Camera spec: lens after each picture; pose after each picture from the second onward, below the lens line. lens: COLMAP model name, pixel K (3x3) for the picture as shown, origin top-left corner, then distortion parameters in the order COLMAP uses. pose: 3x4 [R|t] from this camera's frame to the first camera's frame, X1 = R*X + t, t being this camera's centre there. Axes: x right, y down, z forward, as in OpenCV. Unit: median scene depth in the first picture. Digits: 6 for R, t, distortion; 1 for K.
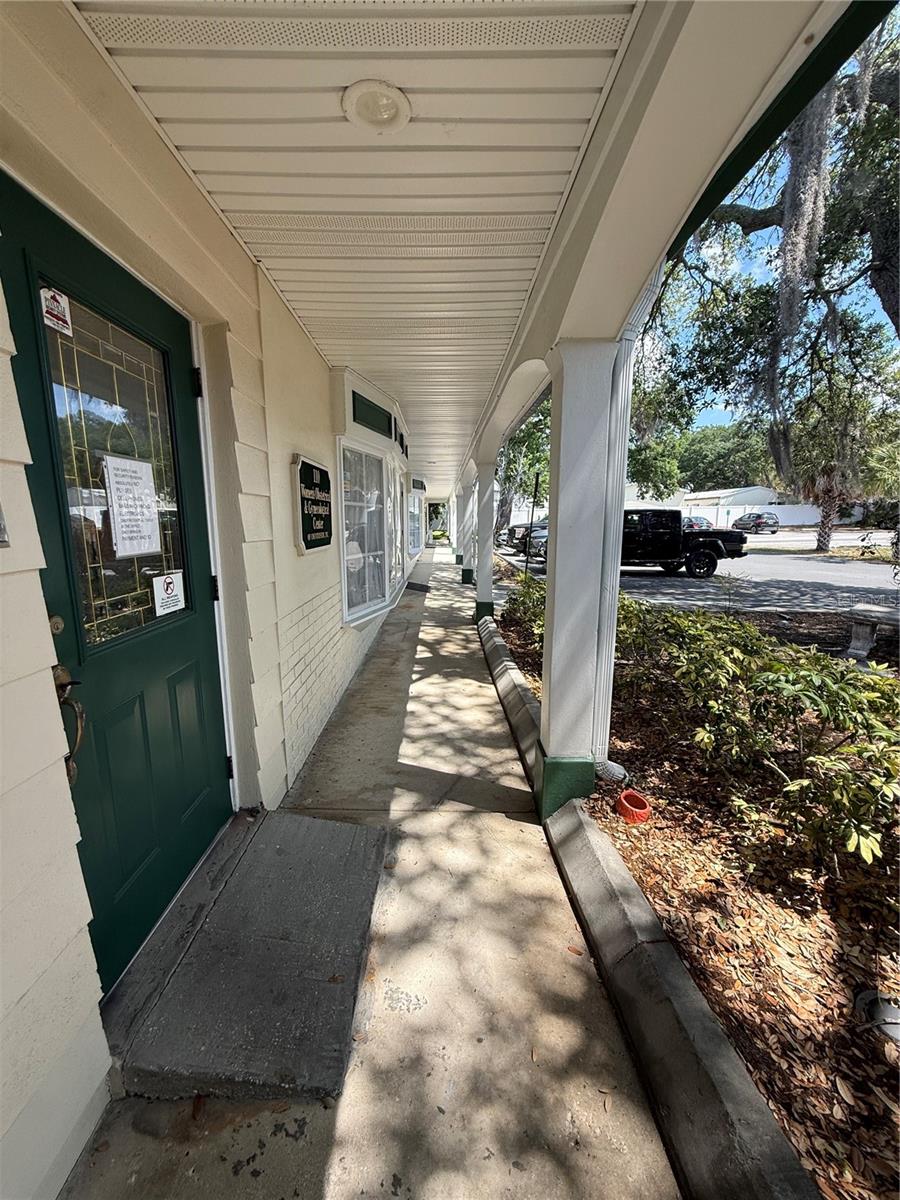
lens RADIAL K [[480.5, 0, 449.3], [0, 480.5, 597.6], [0, 0, 1]] dist [-0.000038, 0.000268]
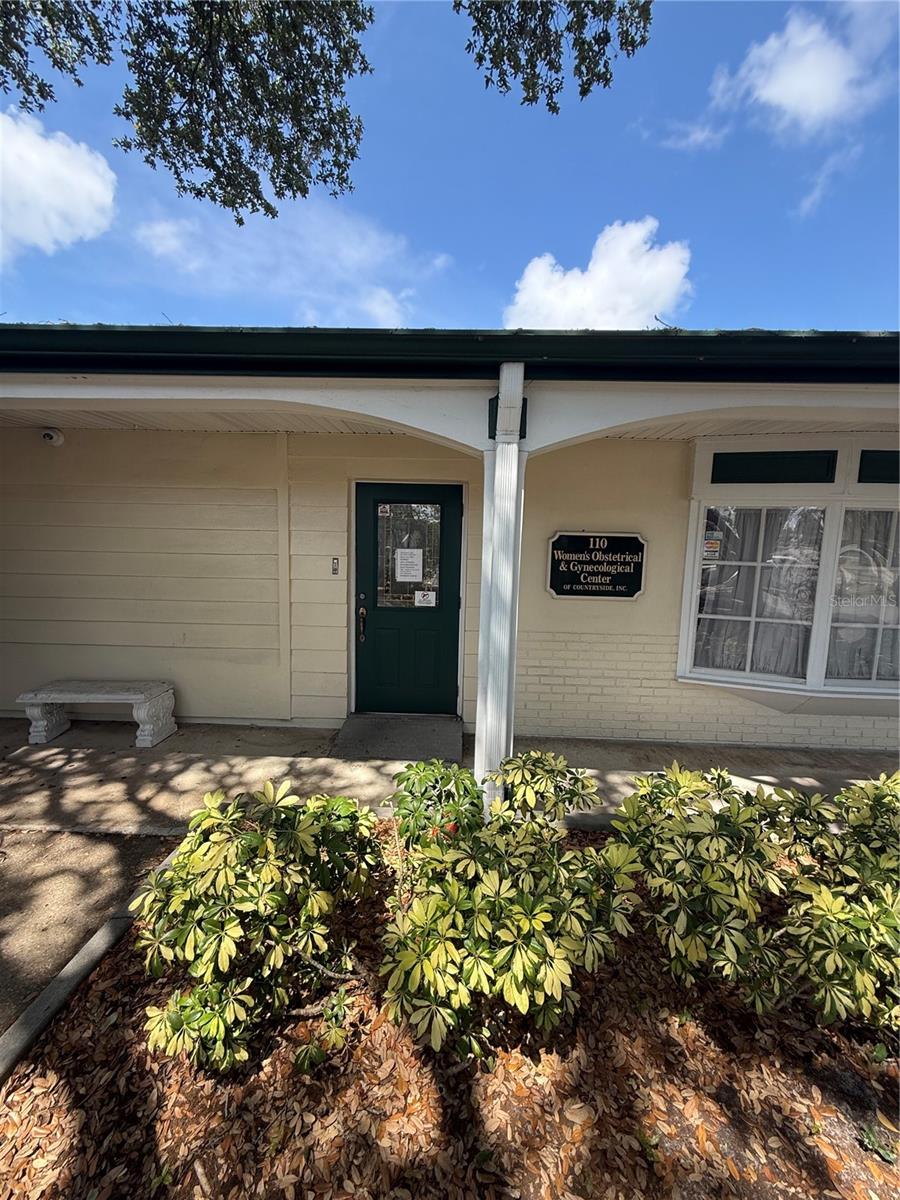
lens RADIAL K [[480.5, 0, 449.3], [0, 480.5, 597.6], [0, 0, 1]] dist [-0.000038, 0.000268]
pose [[-0.037671, 0.118156, -0.992280, 2.054444], [-0.186850, 0.974639, 0.123149, -0.376131], [0.981666, 0.190047, -0.014638, 1.270861]]
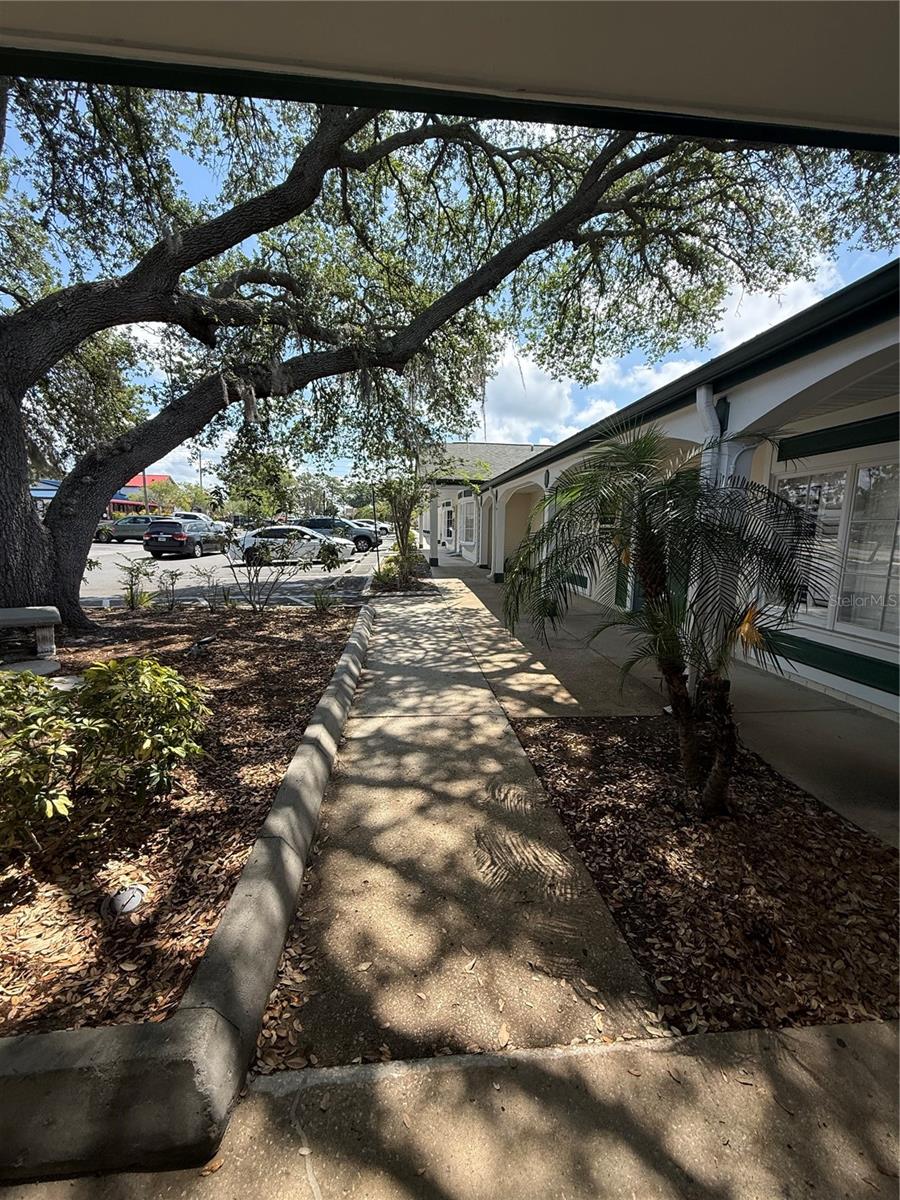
lens RADIAL K [[480.5, 0, 449.3], [0, 480.5, 597.6], [0, 0, 1]] dist [-0.000038, 0.000268]
pose [[-0.081811, -0.138478, 0.986981, -0.312359], [0.150100, 0.977293, 0.149560, -0.012665], [-0.985280, 0.160382, -0.059168, 0.046997]]
